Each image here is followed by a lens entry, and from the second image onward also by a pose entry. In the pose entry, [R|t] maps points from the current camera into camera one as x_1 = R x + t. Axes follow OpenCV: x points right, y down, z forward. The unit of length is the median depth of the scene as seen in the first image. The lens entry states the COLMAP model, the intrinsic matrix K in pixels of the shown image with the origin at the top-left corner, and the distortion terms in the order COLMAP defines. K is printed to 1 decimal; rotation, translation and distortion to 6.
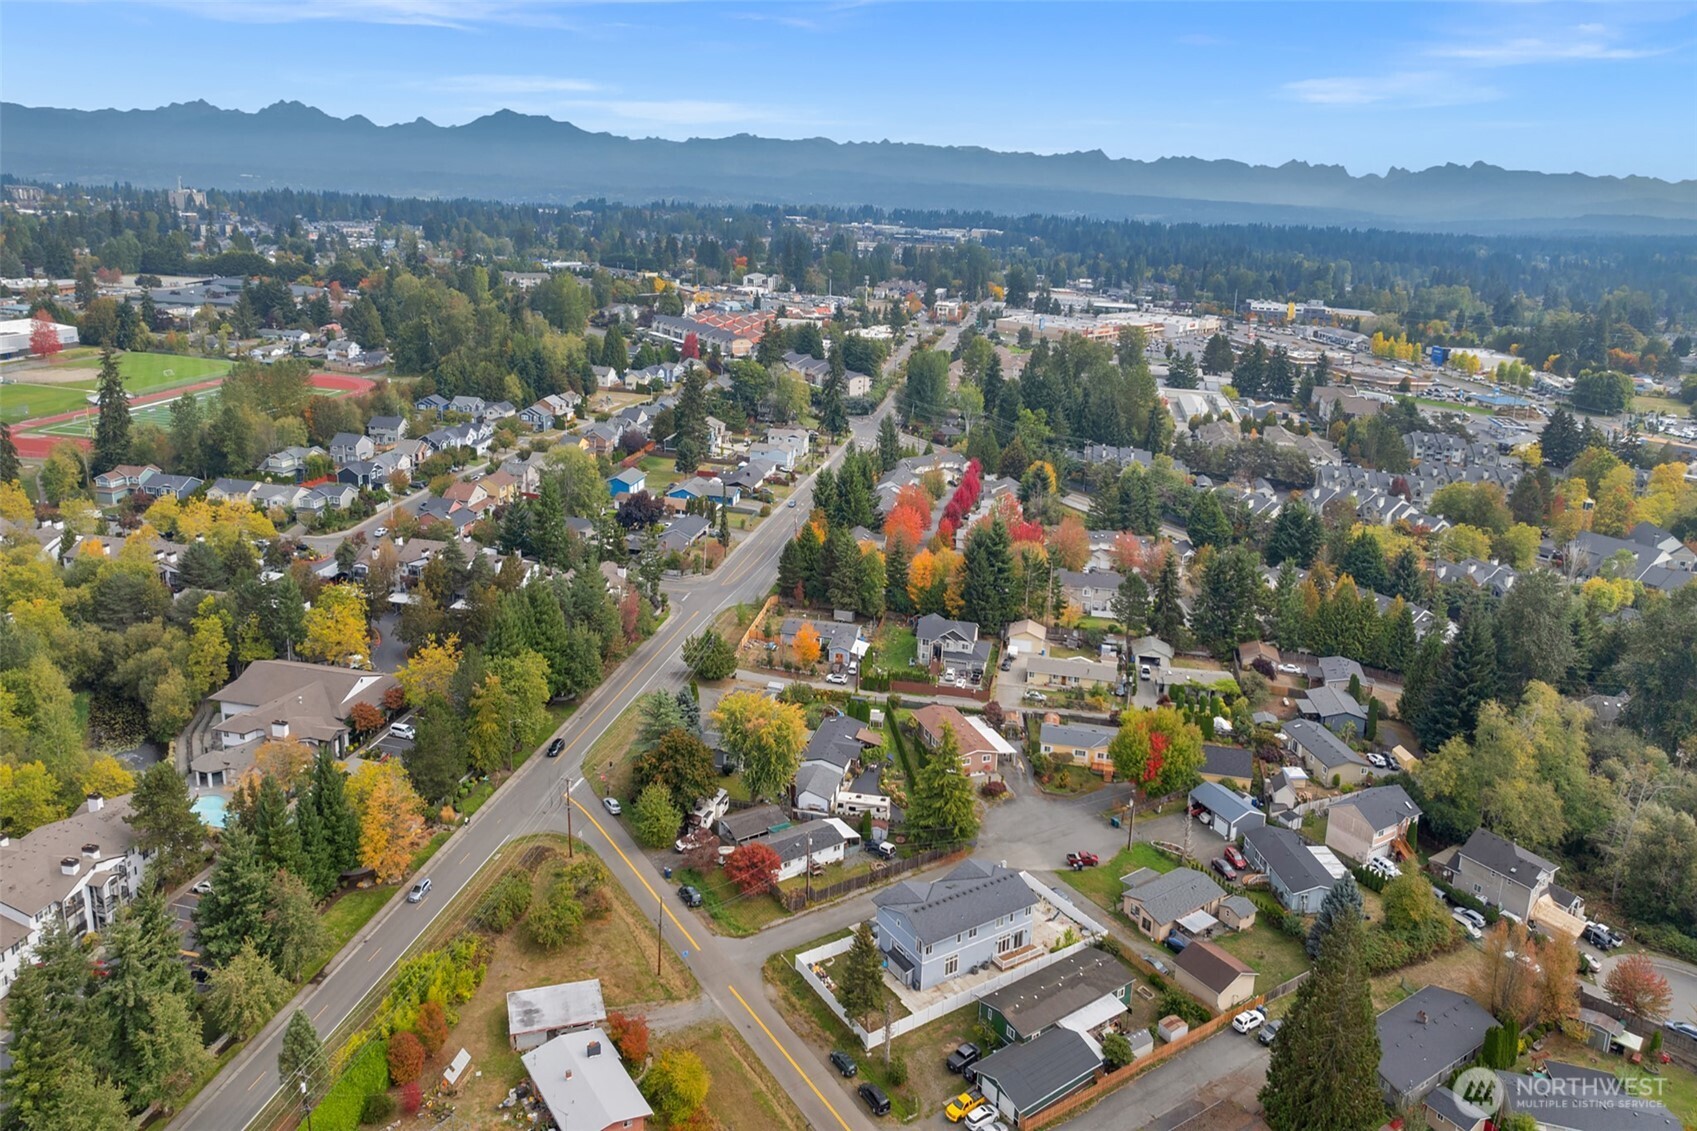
lens RADIAL K [[1337.6, 0, 853.9], [0, 1337.6, 557.5], [0, 0, 1]] dist [-0.025216, -0.001606]
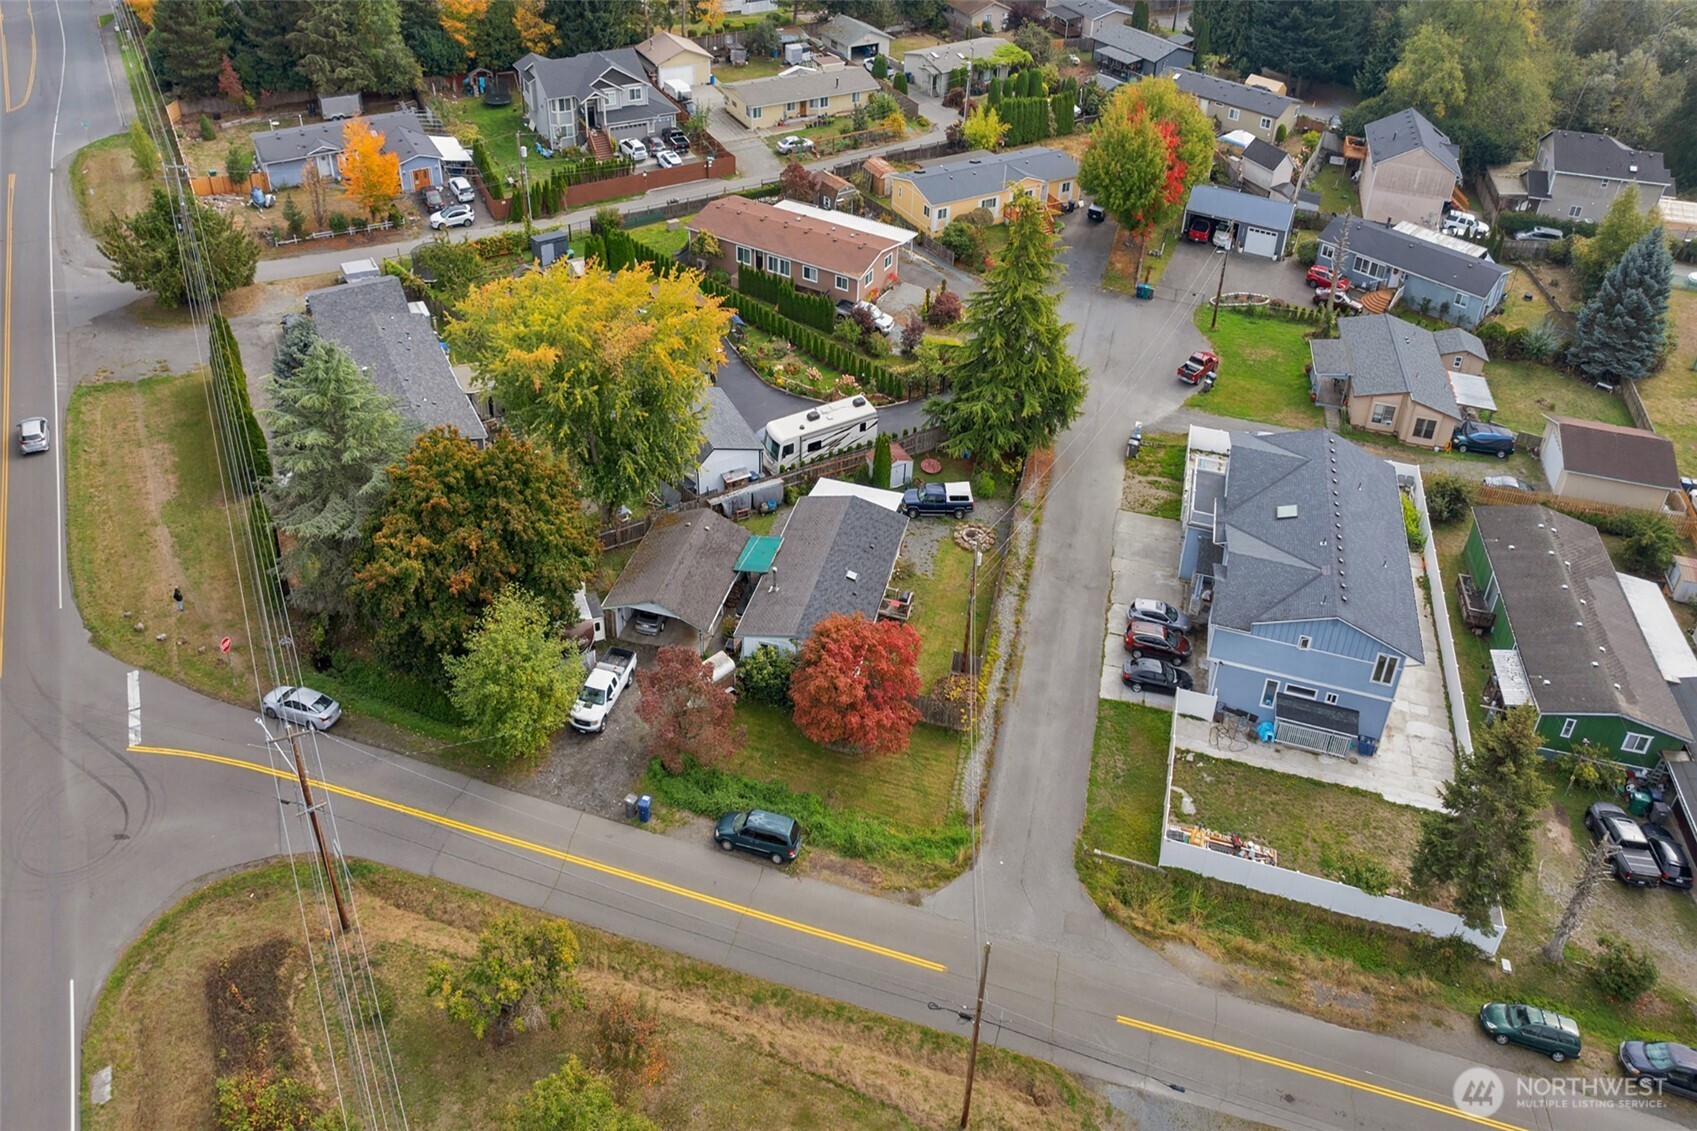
lens RADIAL K [[1208.3, 0, 788.5], [0, 1208.3, 414.3], [0, 0, 1]] dist [-0.054268, 0.056331]
pose [[0.737855, -0.378476, 0.558862, -0.193309], [0.197541, 0.912828, 0.357383, 0.022962], [-0.645405, -0.153299, 0.748299, 0.572974]]
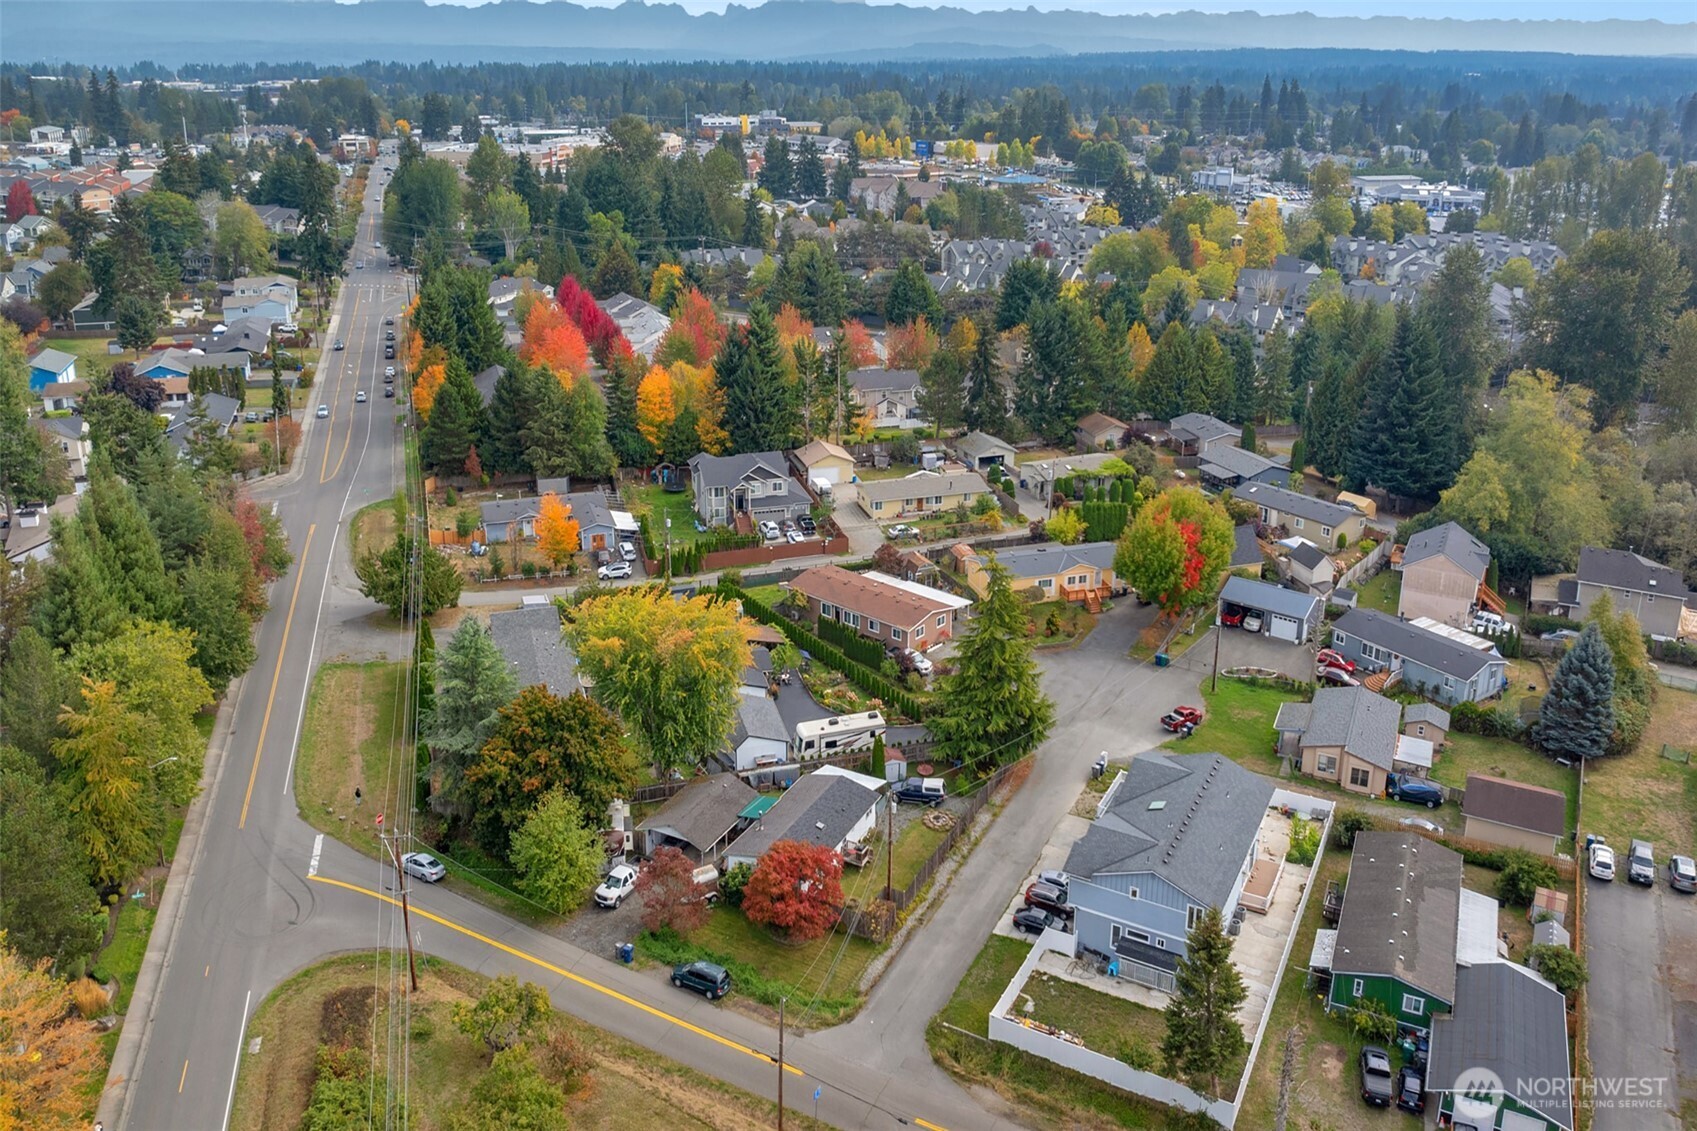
lens RADIAL K [[1337.6, 0, 853.9], [0, 1337.6, 557.5], [0, 0, 1]] dist [-0.025216, -0.001606]
pose [[0.854096, -0.207535, 0.476916, -0.214238], [0.177165, 0.978194, 0.108390, 0.035234], [-0.489011, -0.008083, 0.872240, 0.388508]]
